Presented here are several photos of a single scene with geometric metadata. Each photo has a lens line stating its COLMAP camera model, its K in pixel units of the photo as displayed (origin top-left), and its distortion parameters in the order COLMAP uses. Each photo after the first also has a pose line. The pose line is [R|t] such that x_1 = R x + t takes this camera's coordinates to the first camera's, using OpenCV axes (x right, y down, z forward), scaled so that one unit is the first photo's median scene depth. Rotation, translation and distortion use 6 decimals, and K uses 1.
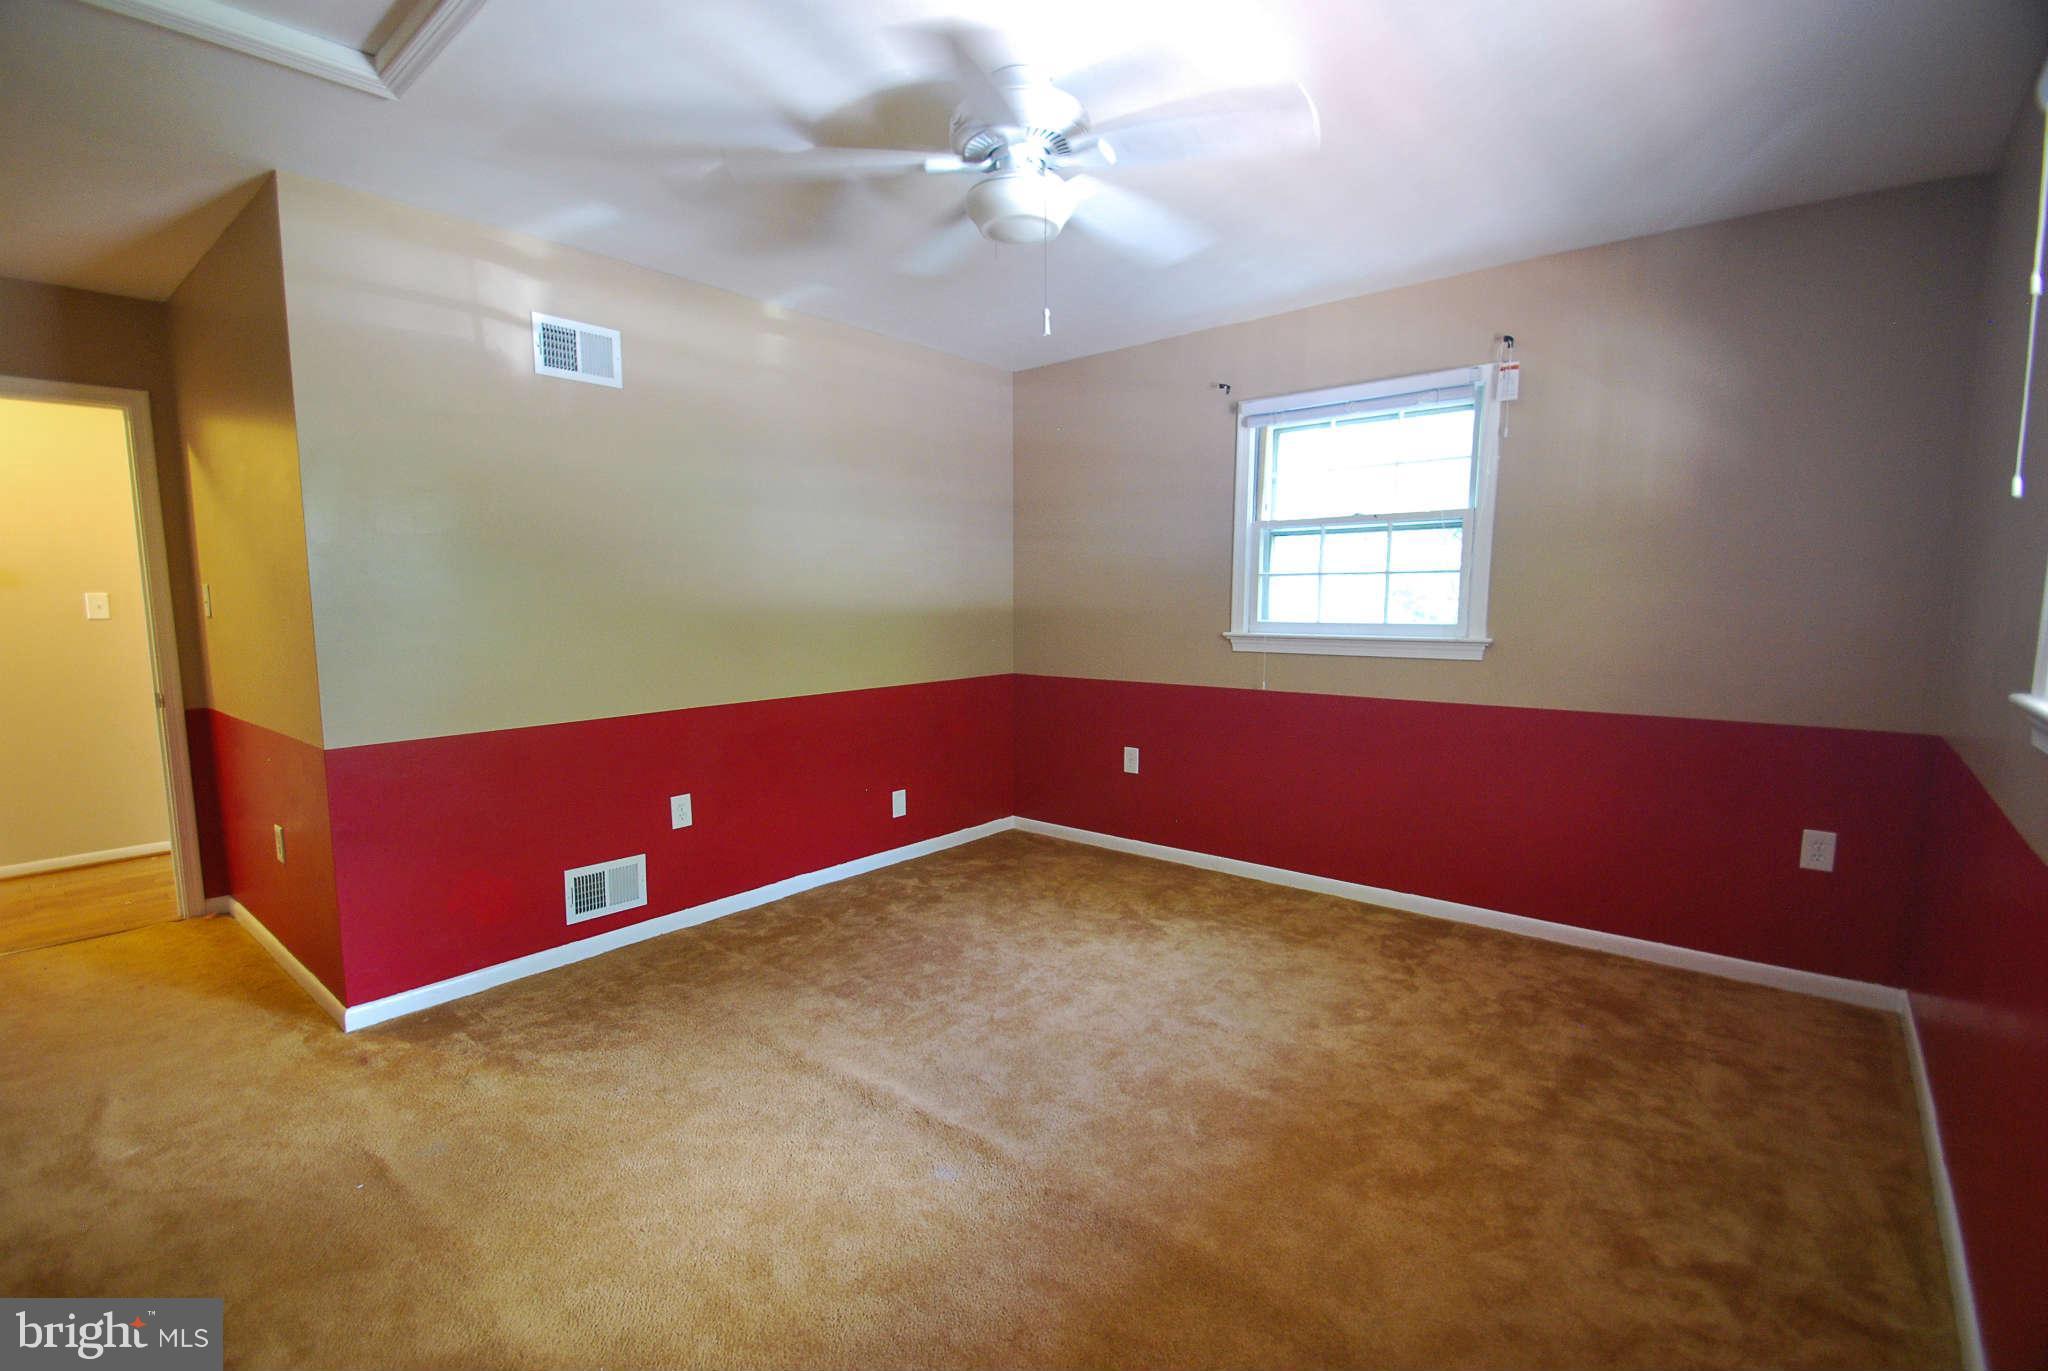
lens RADIAL K [[895.2, 0, 1013.8], [0, 895.2, 707.0], [0, 0, 1]] dist [-0.012105, -0.000344]
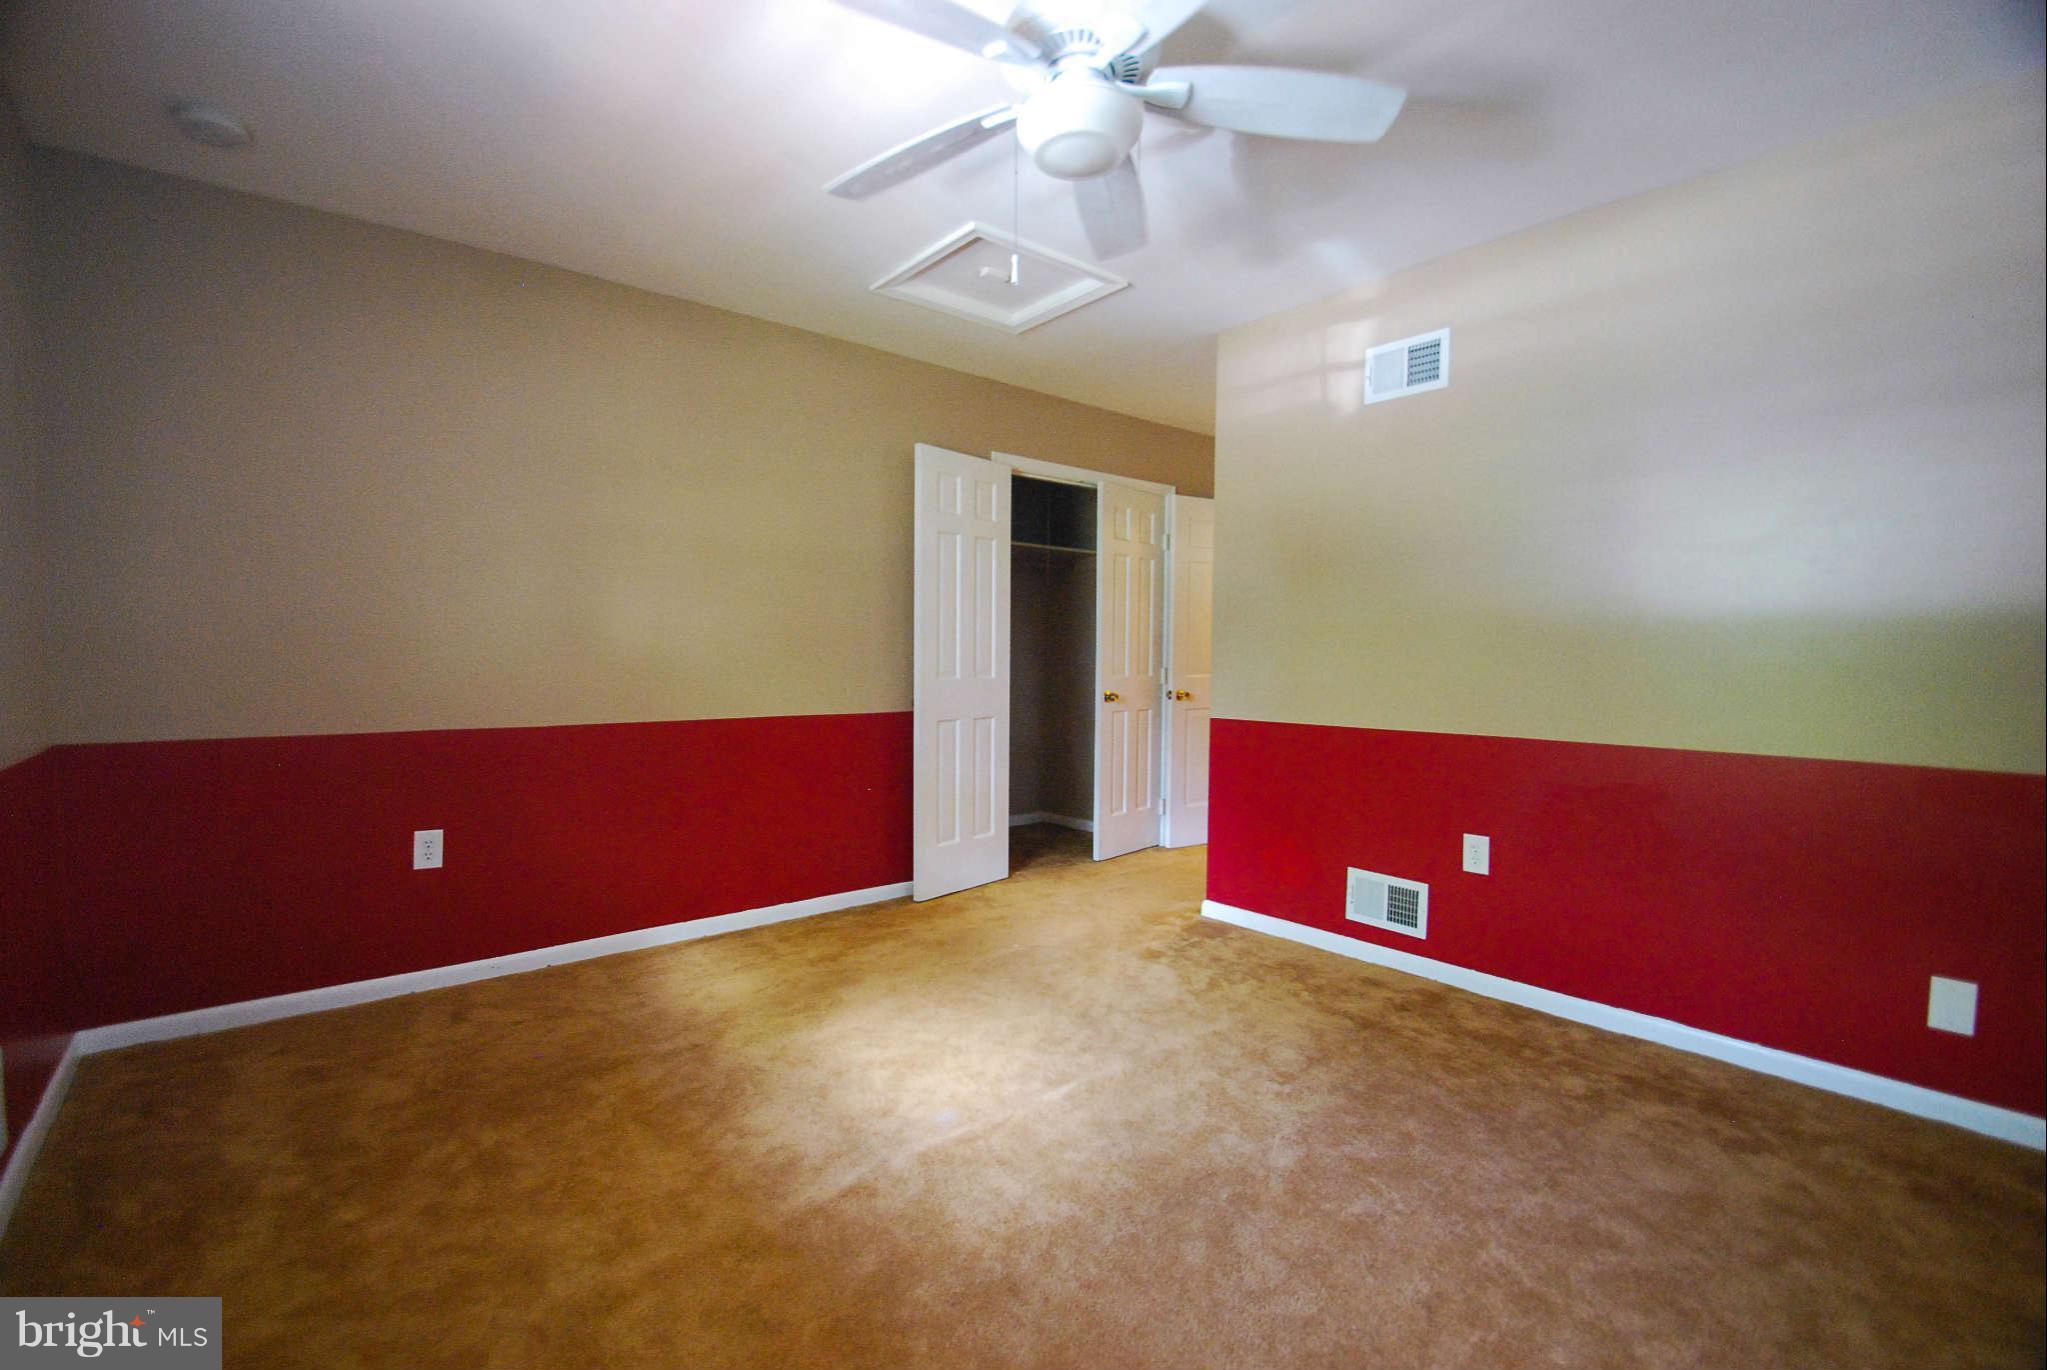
lens RADIAL K [[894.7, 0, 1013.3], [0, 894.7, 706.5], [0, 0, 1]] dist [-0.012105, -0.000344]
pose [[-0.184228, 0.060488, -0.981020, 0.639410], [-0.122581, 0.988898, 0.083994, -0.047971], [0.975210, 0.135728, -0.174768, 0.821967]]
